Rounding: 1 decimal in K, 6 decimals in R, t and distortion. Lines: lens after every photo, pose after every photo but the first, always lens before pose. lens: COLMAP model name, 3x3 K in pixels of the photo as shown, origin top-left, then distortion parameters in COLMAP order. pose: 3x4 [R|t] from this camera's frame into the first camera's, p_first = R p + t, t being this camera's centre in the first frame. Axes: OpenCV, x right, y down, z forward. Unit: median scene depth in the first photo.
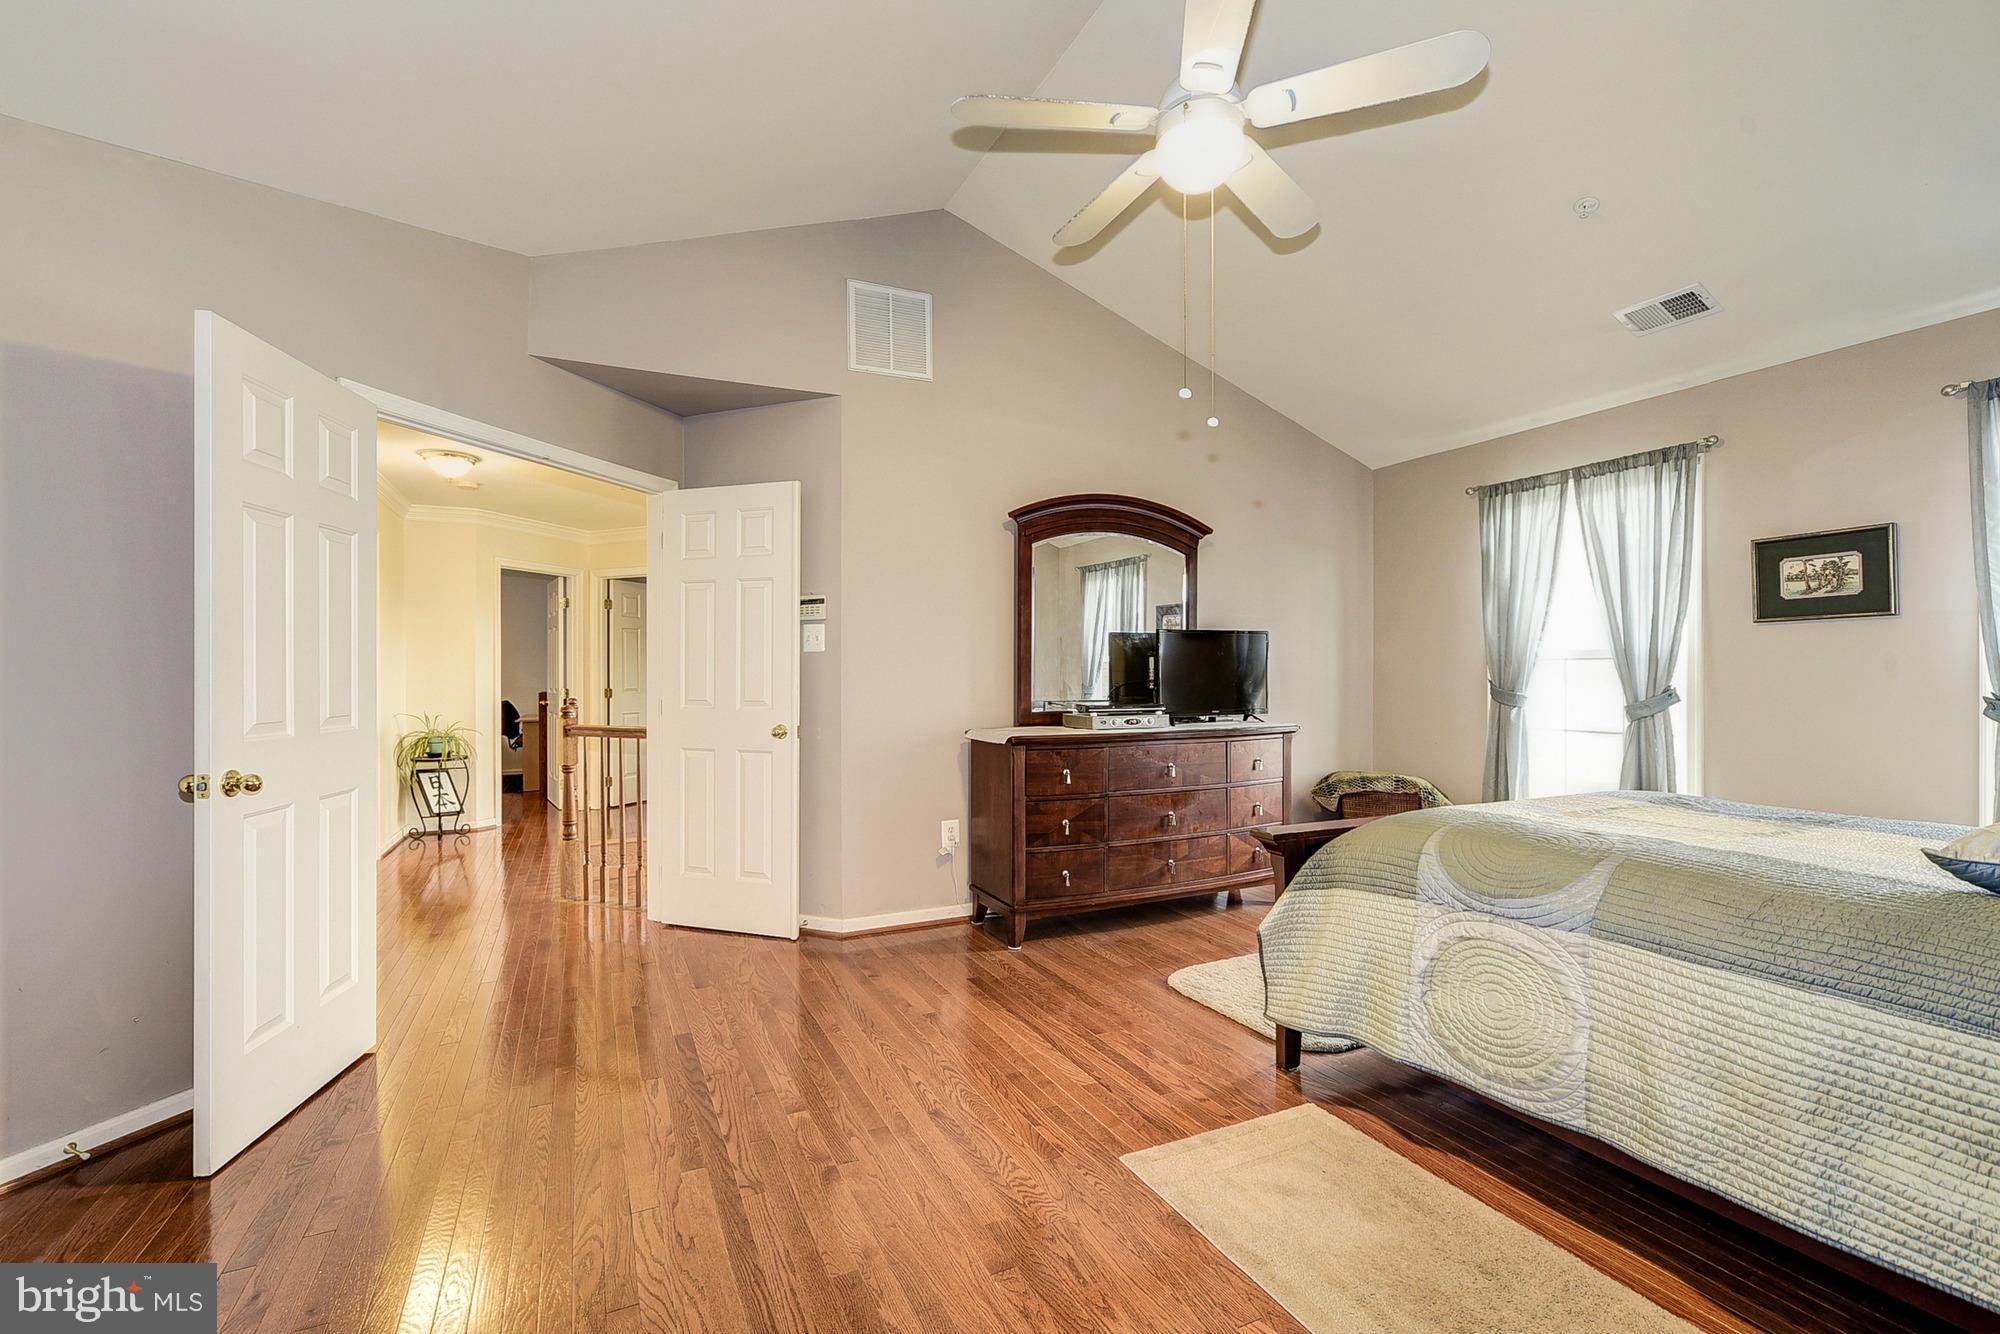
lens RADIAL K [[831.5, 0, 989.1], [0, 831.5, 674.1], [0, 0, 1]] dist [-0.003600, 0.001375]
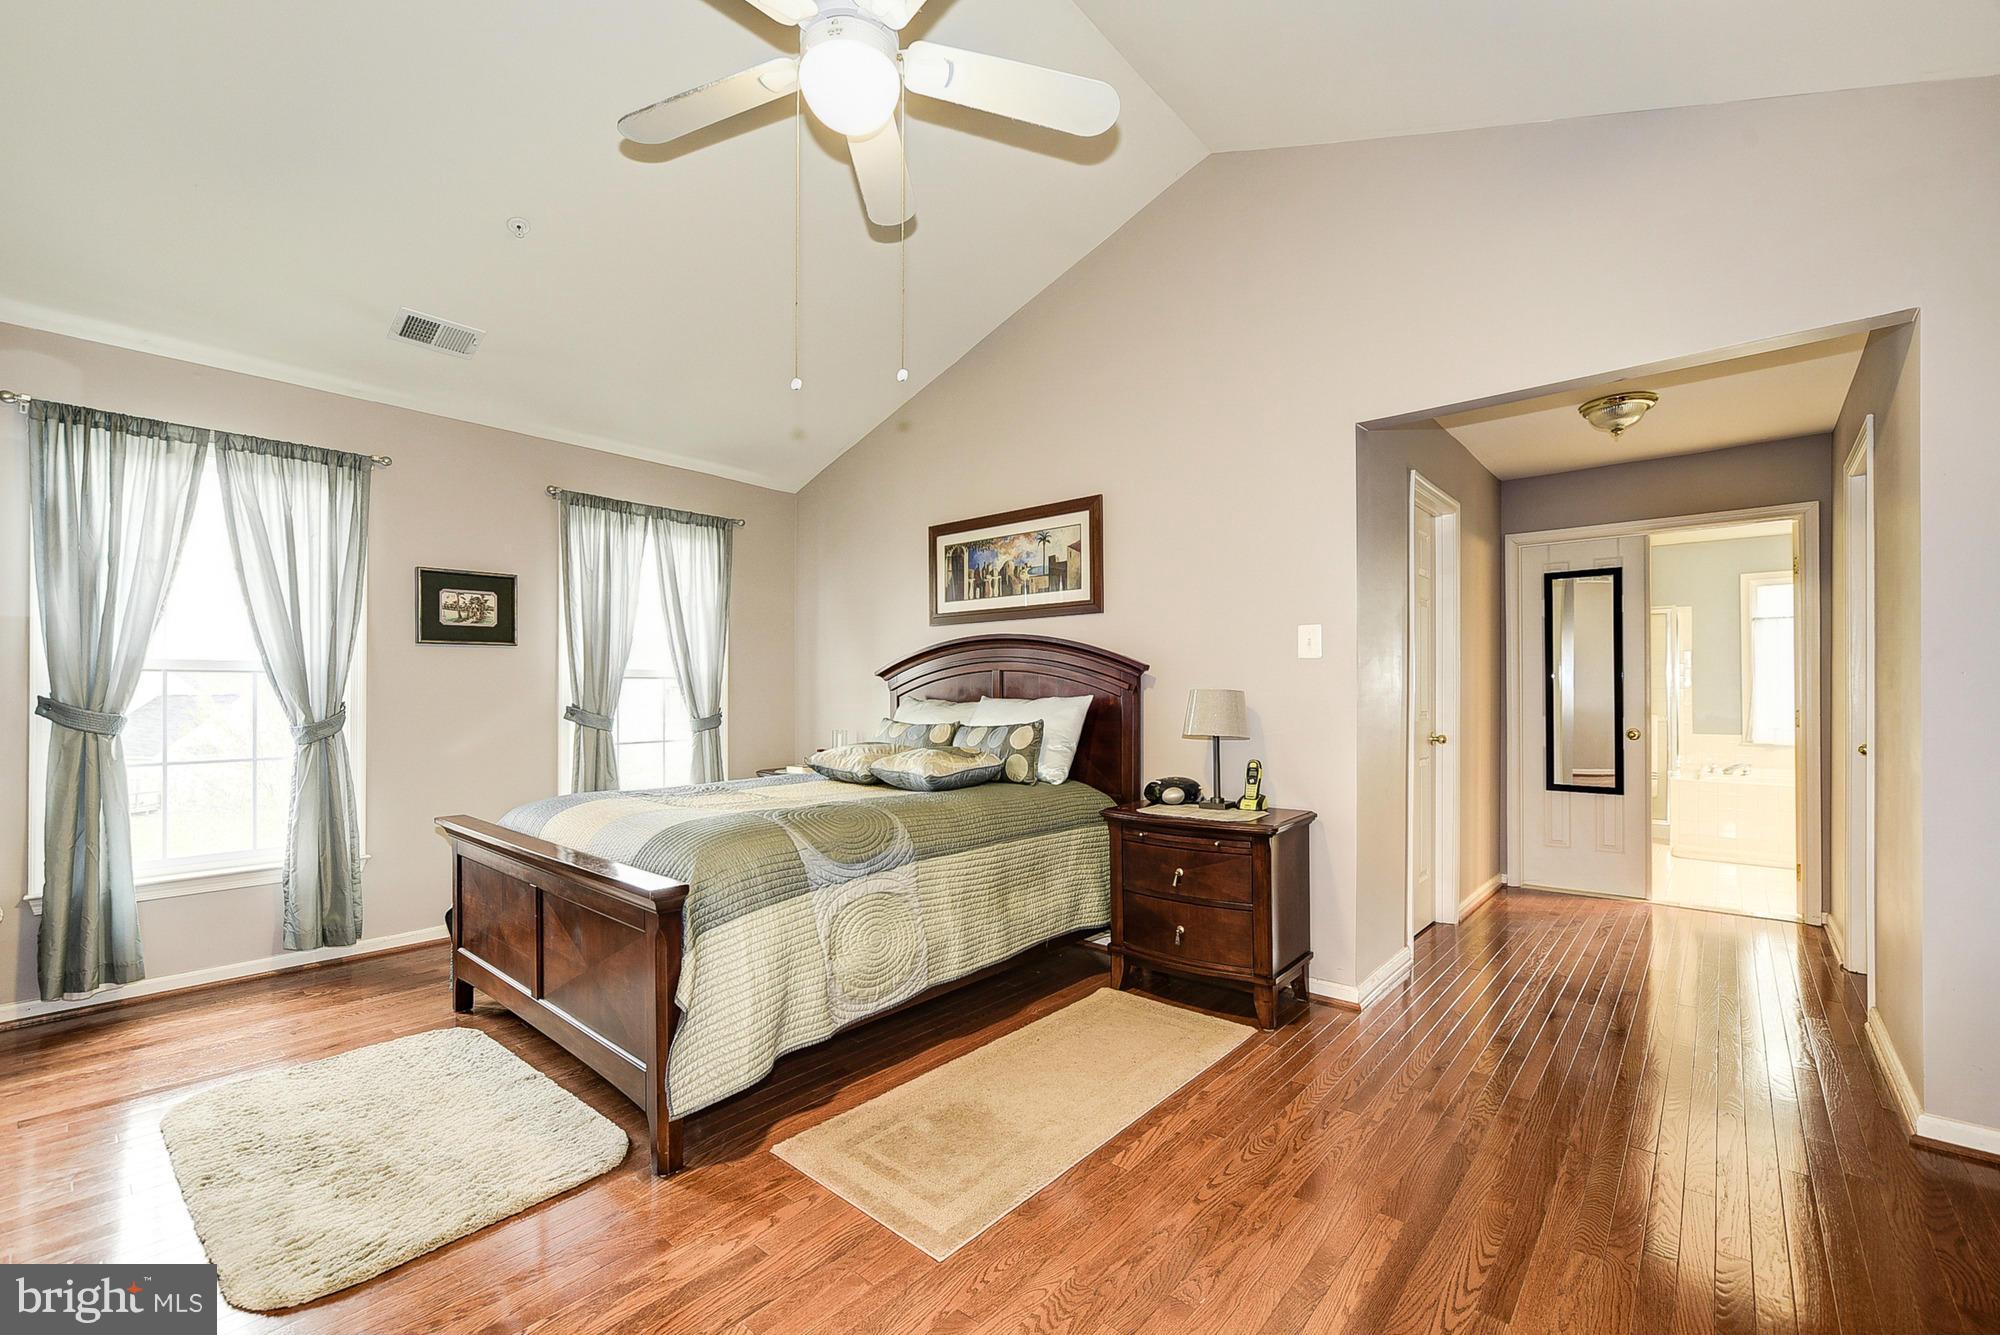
lens RADIAL K [[831.5, 0, 989.1], [0, 831.5, 685.7], [0, 0, 1]] dist [-0.003600, 0.001375]
pose [[-0.382795, 0.007867, 0.923800, -0.382168], [0.000242, 0.999965, -0.008416, 0.003271], [-0.923833, -0.002998, -0.382783, 0.756669]]
